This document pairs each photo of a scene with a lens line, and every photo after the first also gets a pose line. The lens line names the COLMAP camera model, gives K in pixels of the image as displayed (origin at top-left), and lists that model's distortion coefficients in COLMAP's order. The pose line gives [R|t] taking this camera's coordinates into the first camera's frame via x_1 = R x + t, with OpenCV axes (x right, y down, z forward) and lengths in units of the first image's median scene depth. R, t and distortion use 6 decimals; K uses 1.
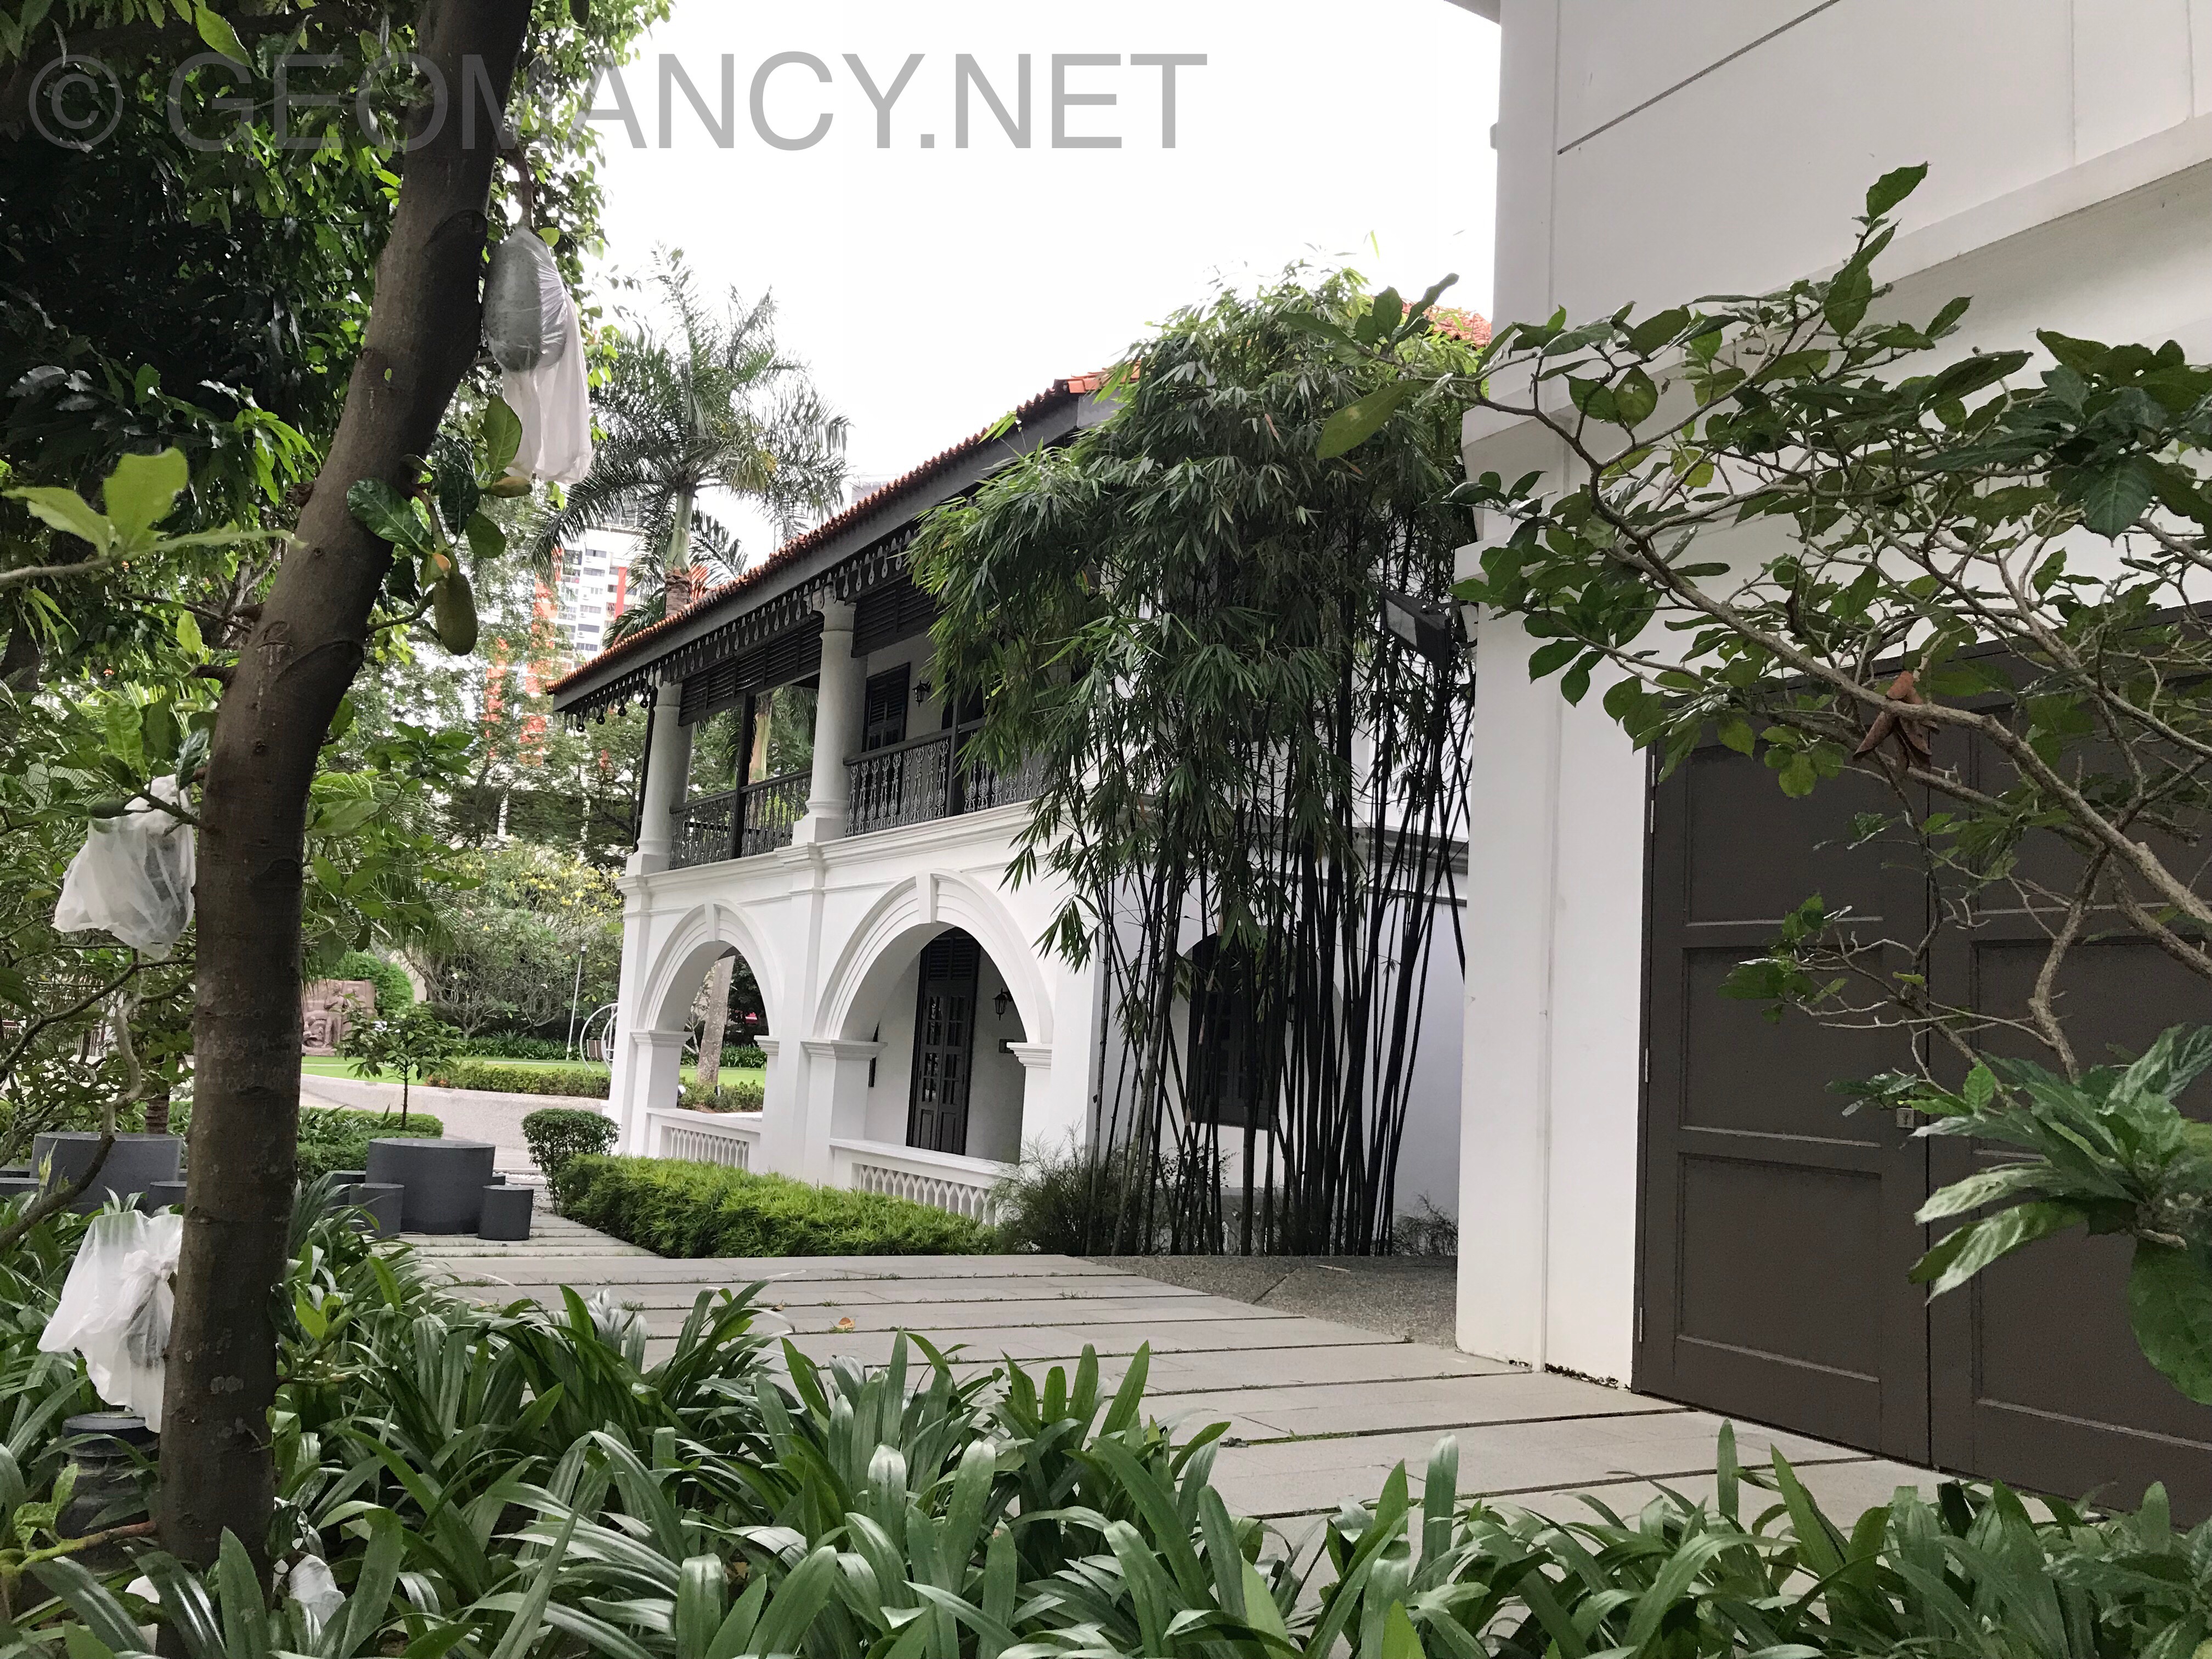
lens RADIAL K [[1824.8, 0, 1096.3], [0, 1824.8, 830.4], [0, 0, 1]] dist [0.003016, 0.024896]
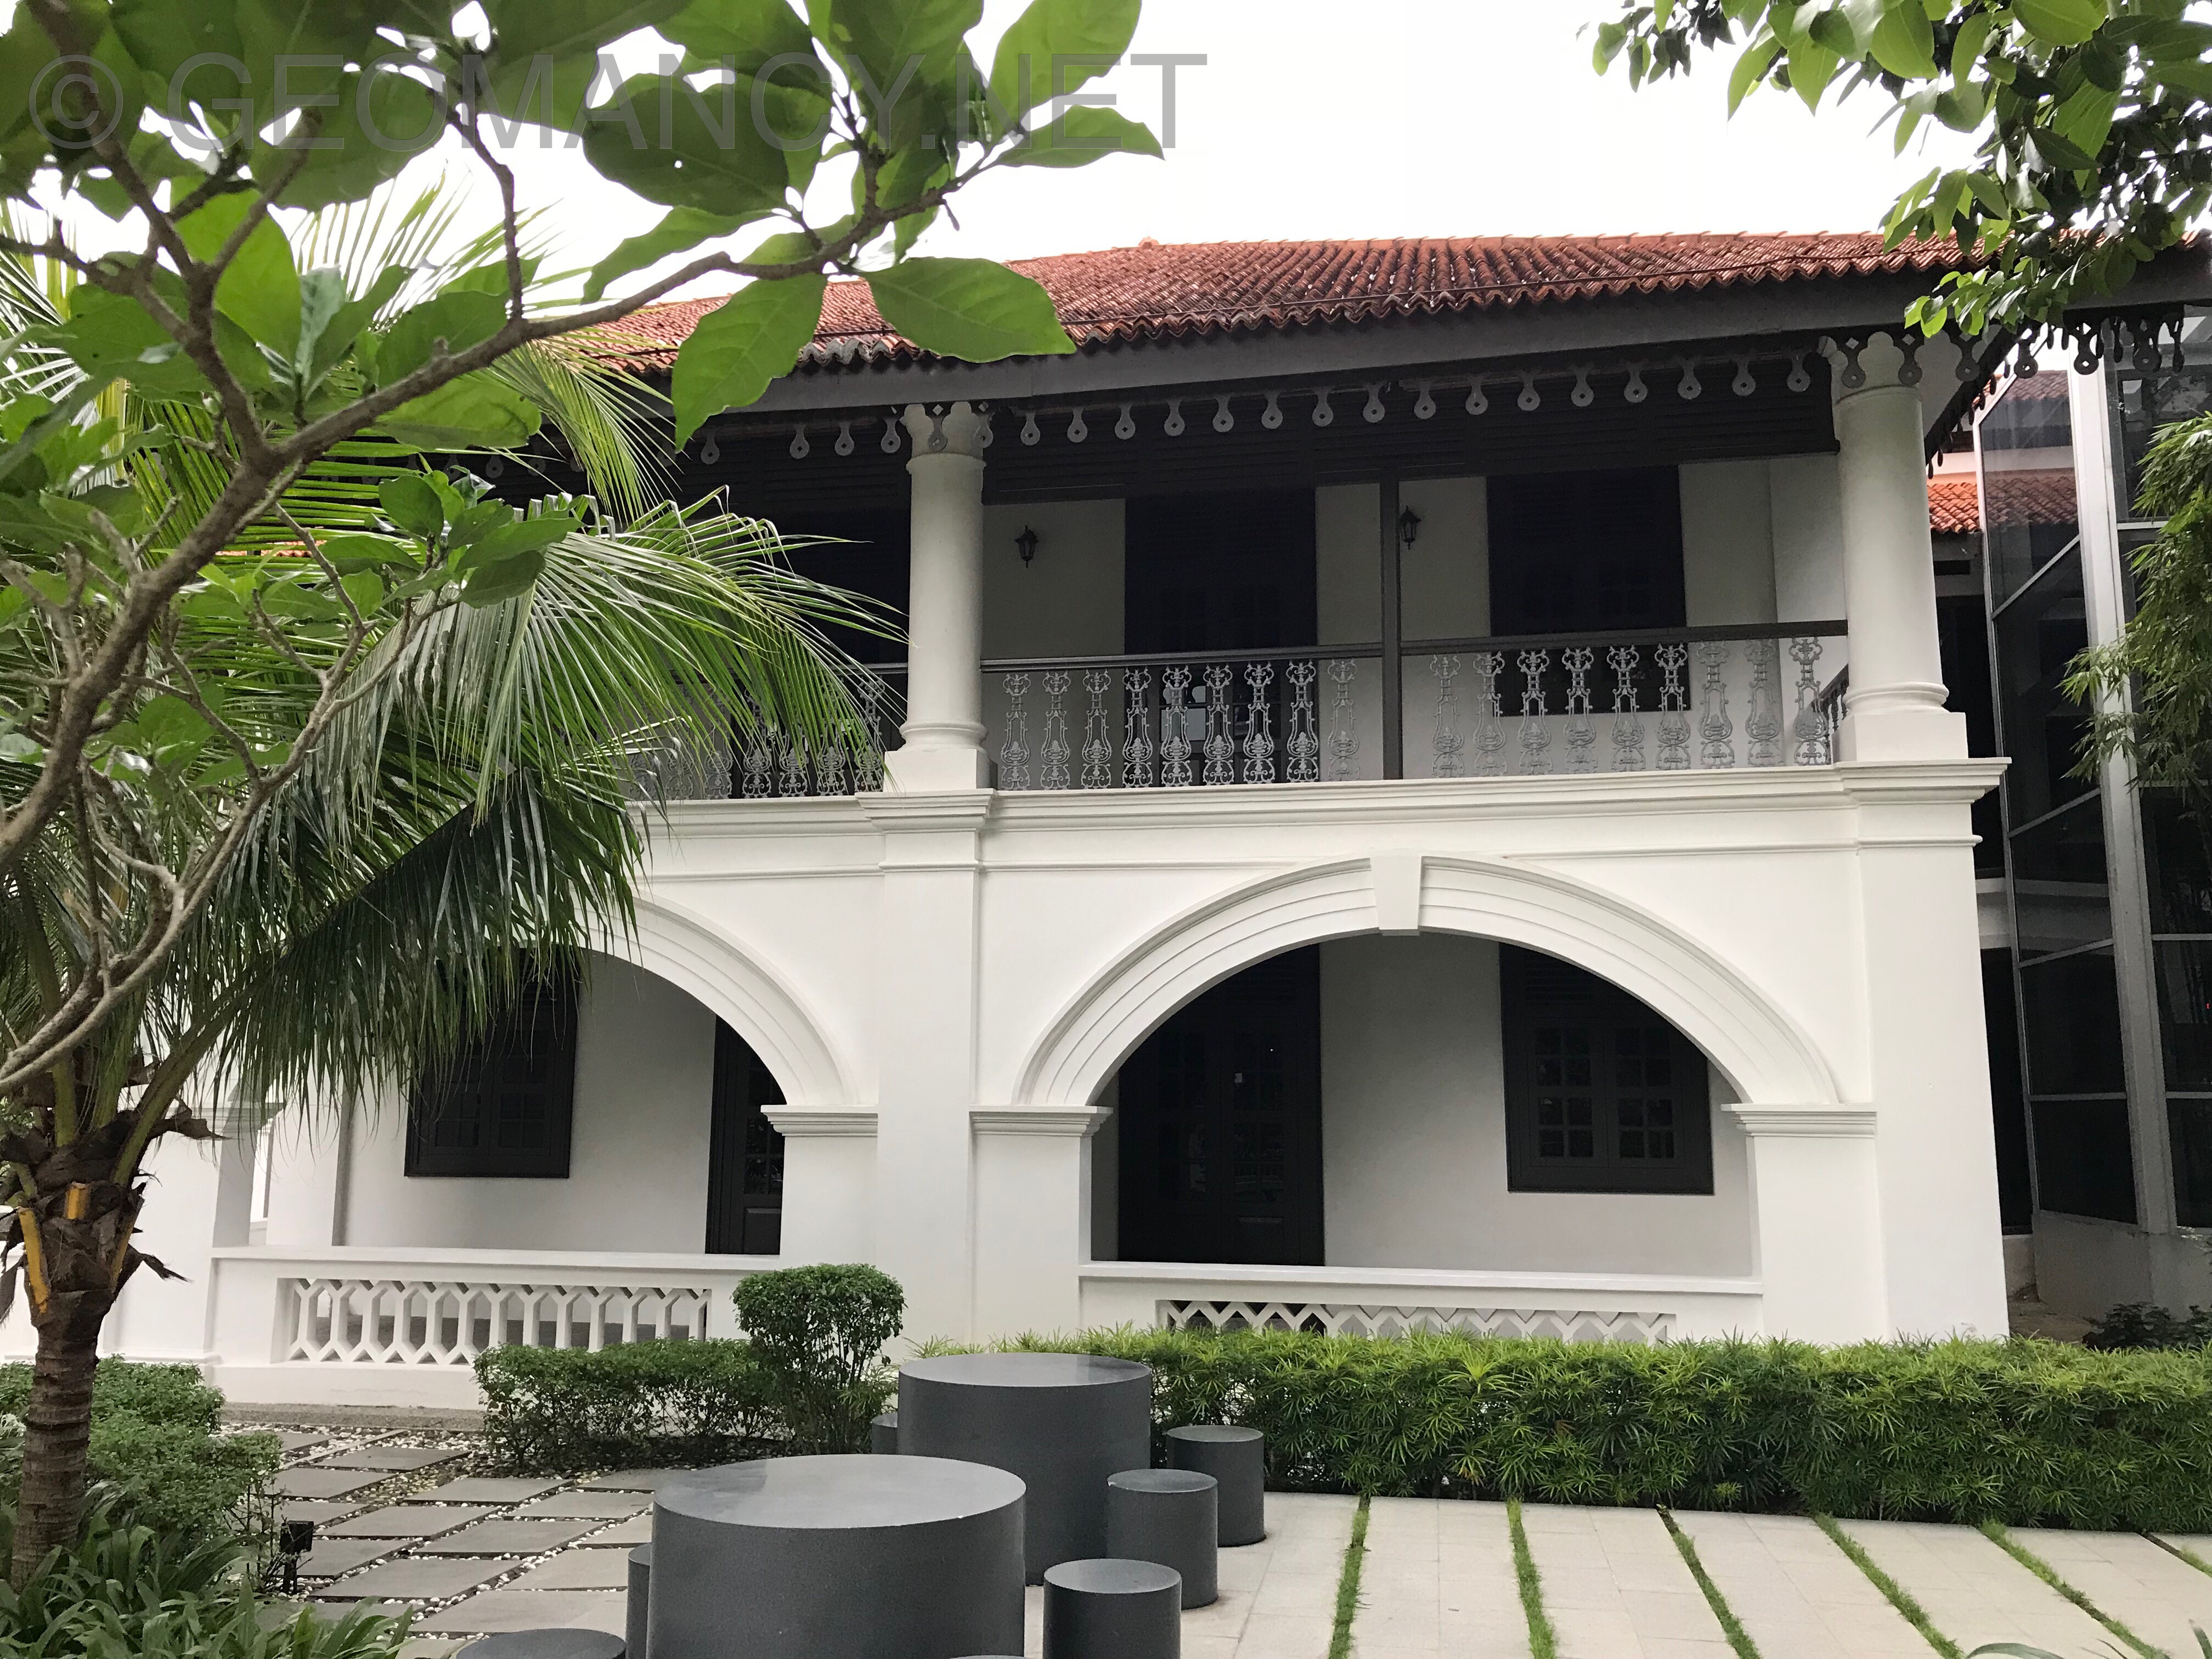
lens RADIAL K [[1824.8, 0, 1096.3], [0, 1824.8, 830.4], [0, 0, 1]] dist [0.003016, 0.024896]
pose [[0.664362, 0.069227, 0.744198, -0.590010], [-0.062239, 0.997367, -0.037215, 0.041284], [-0.744815, -0.021593, 0.666922, 0.562796]]
